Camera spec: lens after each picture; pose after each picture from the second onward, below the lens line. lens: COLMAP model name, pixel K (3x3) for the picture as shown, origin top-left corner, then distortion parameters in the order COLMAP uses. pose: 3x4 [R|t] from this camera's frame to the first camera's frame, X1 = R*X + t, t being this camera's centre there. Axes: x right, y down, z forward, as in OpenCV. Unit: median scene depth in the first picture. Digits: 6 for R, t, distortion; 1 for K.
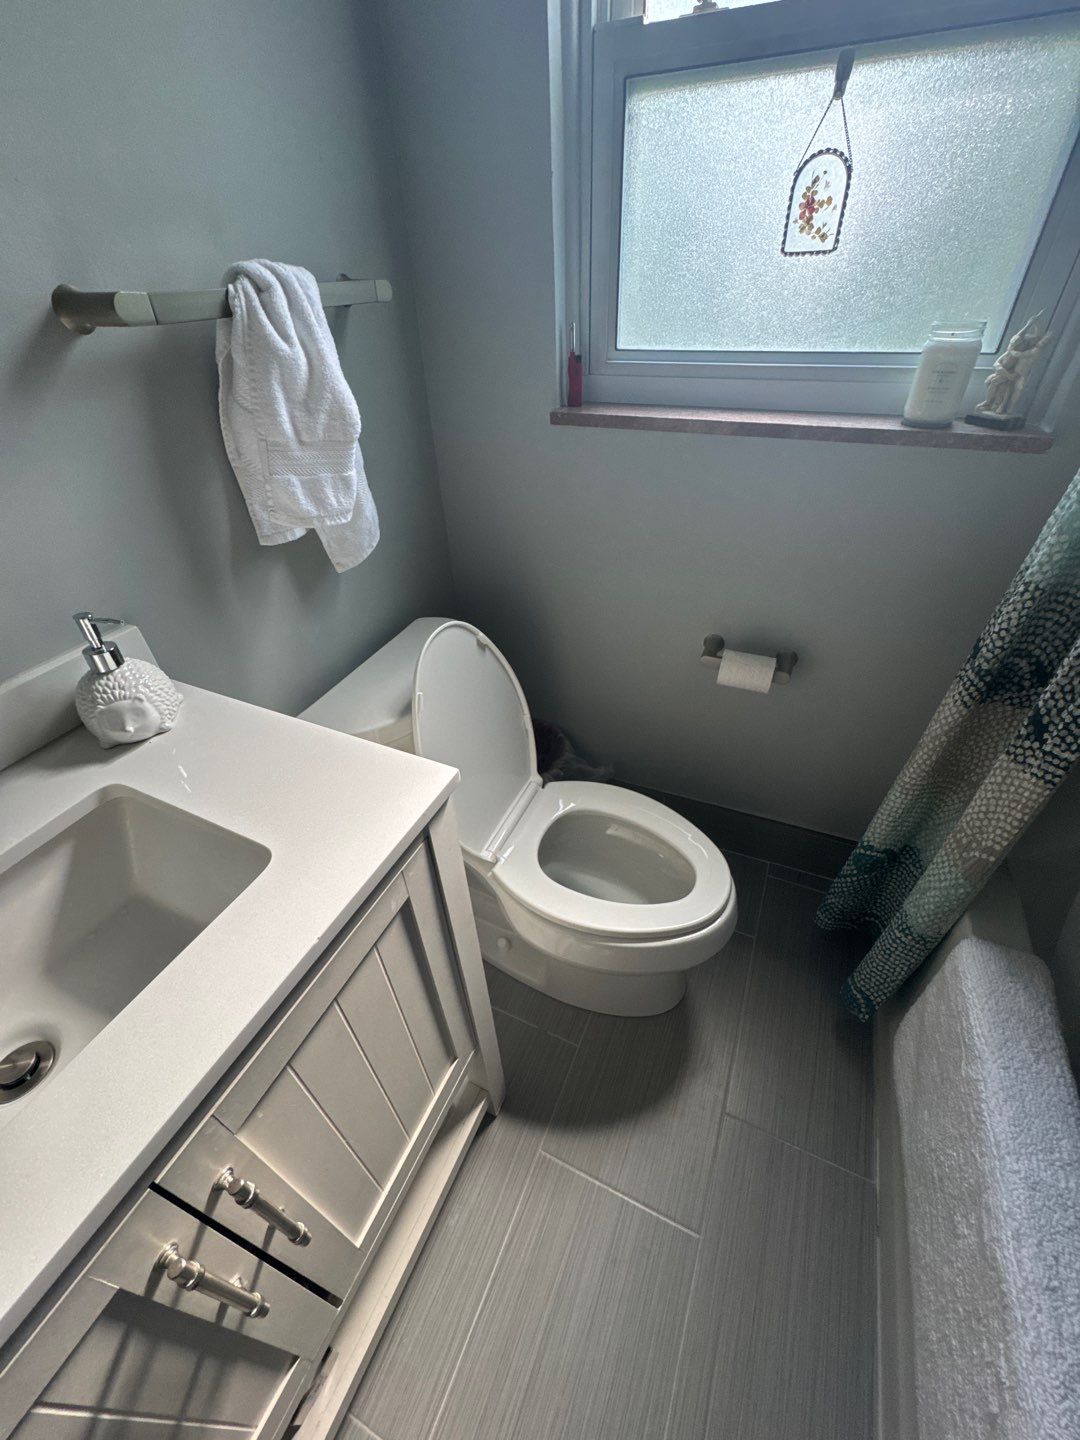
lens RADIAL K [[566.7, 0, 551.7], [0, 566.7, 712.3], [0, 0, 1]] dist [-0.002444, -0.000797]
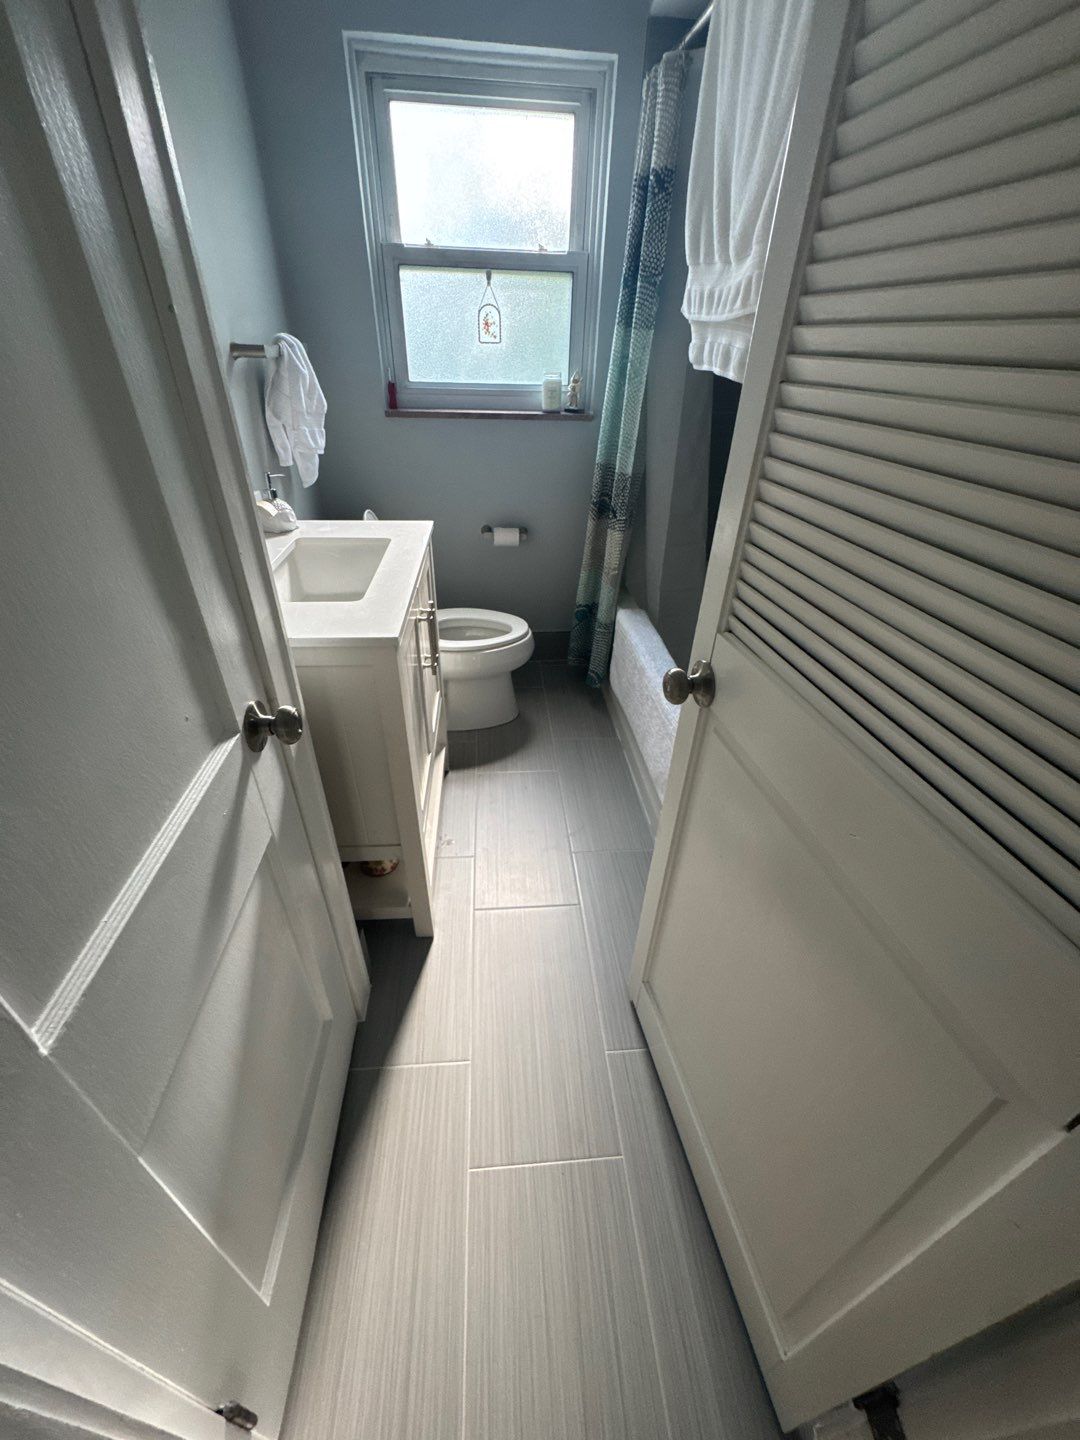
lens RADIAL K [[566.7, 0, 536.8], [0, 566.7, 719.4], [0, 0, 1]] dist [-0.002444, -0.000797]
pose [[0.871173, -0.228178, 0.434733, -0.782038], [0.257751, 0.966166, -0.009403, 0.803632], [-0.417878, 0.120244, 0.900510, -1.050127]]
